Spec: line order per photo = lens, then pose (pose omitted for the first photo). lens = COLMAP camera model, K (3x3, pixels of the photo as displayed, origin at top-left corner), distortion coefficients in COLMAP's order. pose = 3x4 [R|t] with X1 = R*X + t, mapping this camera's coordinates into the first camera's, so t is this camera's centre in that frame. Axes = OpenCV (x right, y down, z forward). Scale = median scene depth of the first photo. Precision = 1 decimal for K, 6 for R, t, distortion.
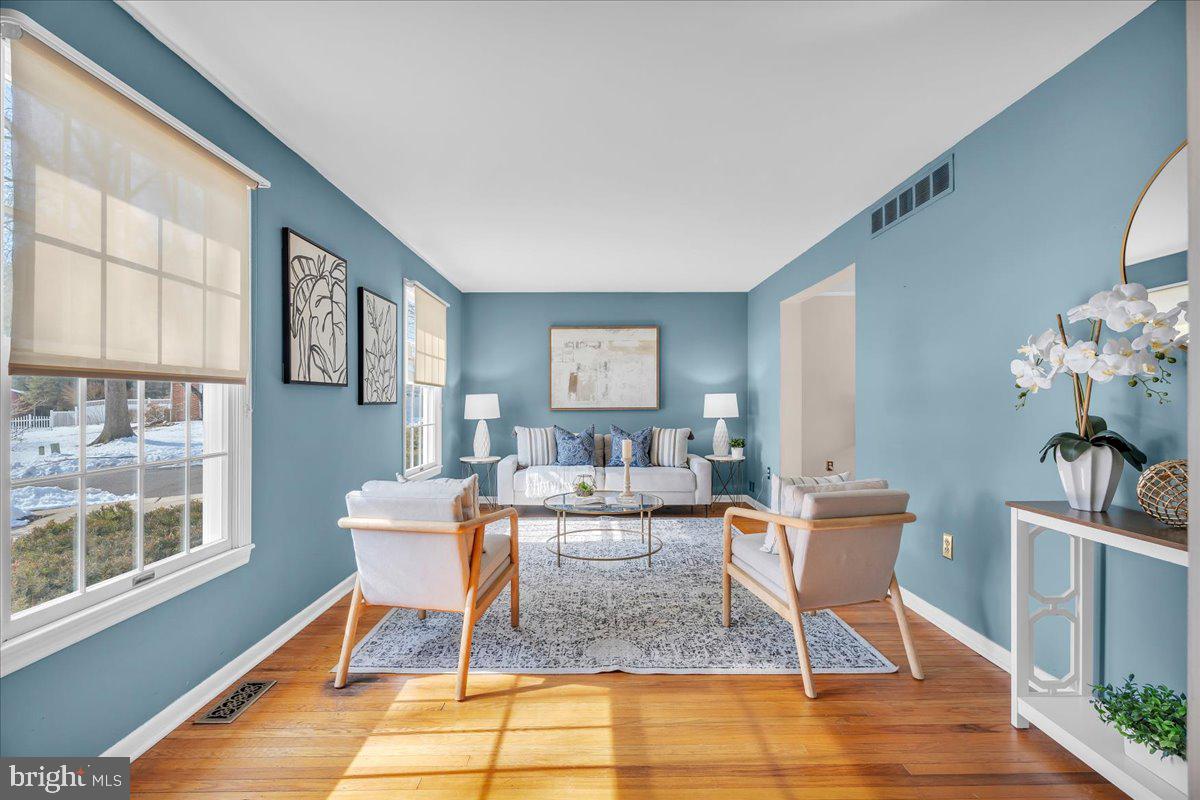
lens RADIAL K [[538.9, 0, 601.9], [0, 538.9, 393.7], [0, 0, 1]] dist [0.001881, 0.000521]
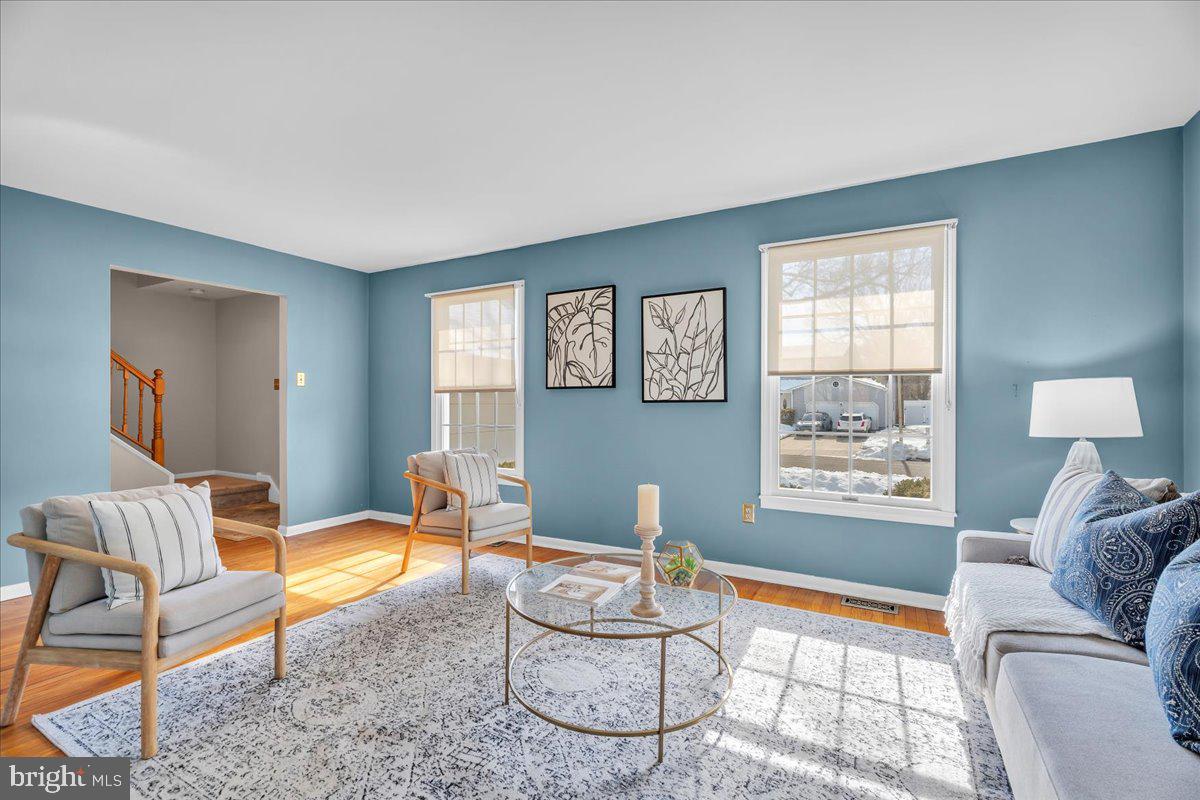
lens RADIAL K [[528.9, 0, 599.7], [0, 528.9, 396.4], [0, 0, 1]] dist [-0.000100, 0.000144]
pose [[-0.500001, 0.001429, -0.866024, 0.677070], [0.019728, 0.999758, -0.009740, 0.020784], [0.865800, -0.021955, -0.499908, 1.813229]]
